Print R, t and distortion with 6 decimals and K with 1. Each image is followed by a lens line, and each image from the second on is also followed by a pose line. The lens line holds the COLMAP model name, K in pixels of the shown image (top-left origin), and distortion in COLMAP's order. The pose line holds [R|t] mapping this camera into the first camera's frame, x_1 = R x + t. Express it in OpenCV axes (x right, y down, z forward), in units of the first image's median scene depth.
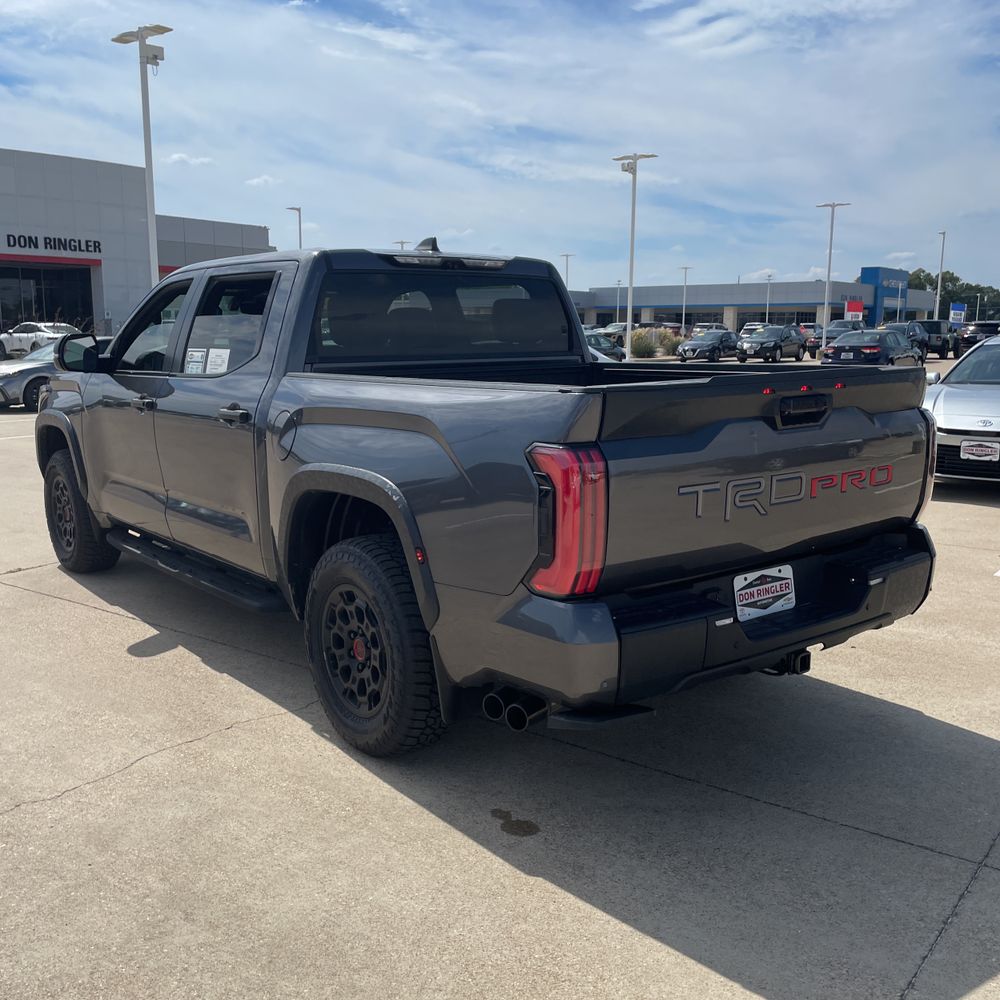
lens RADIAL K [[1051.8, 0, 504.3], [0, 1051.8, 466.5], [0, 0, 1]] dist [0.030934, 0.000000]
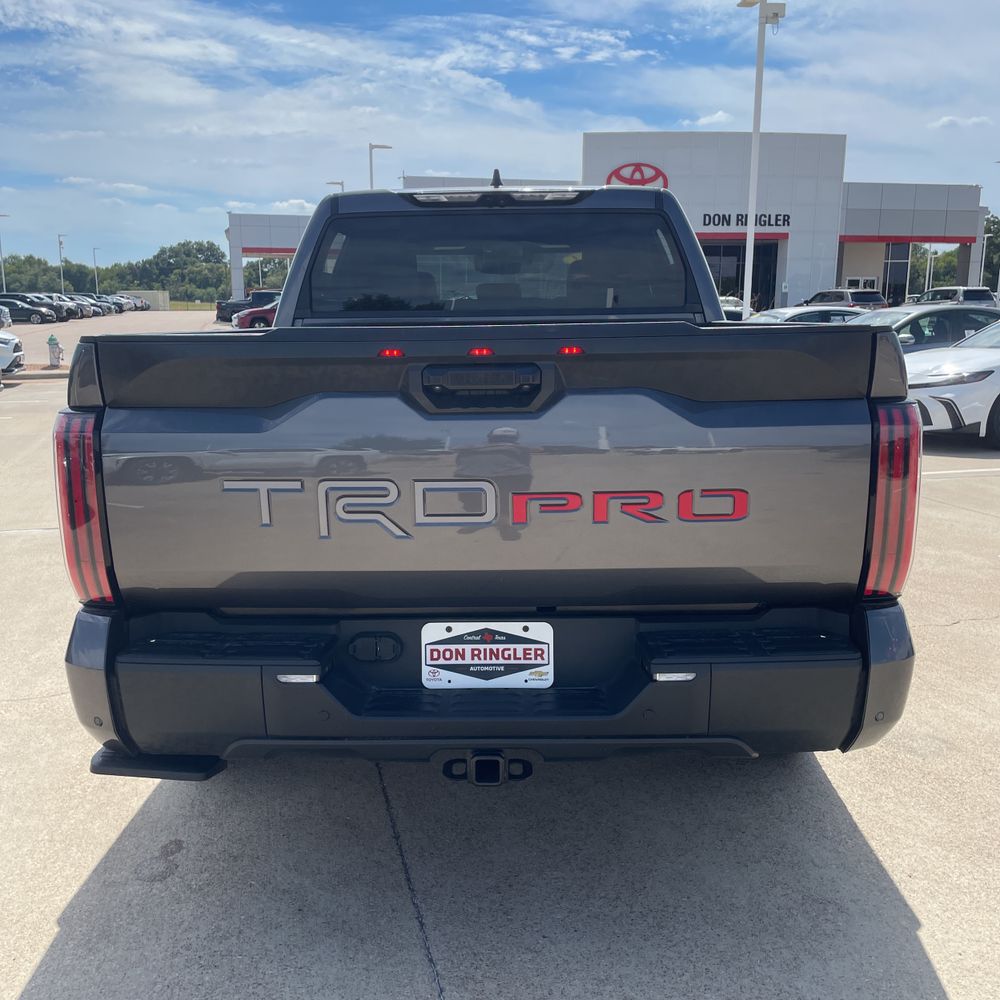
lens RADIAL K [[1051.8, 0, 502.3], [0, 1051.8, 493.5], [0, 0, 1]] dist [0.030934, 0.000000]
pose [[0.770175, 0.107079, -0.628781, 0.634092], [-0.077274, 0.994211, 0.074660, -0.032499], [0.633135, -0.008913, 0.773990, 0.464312]]
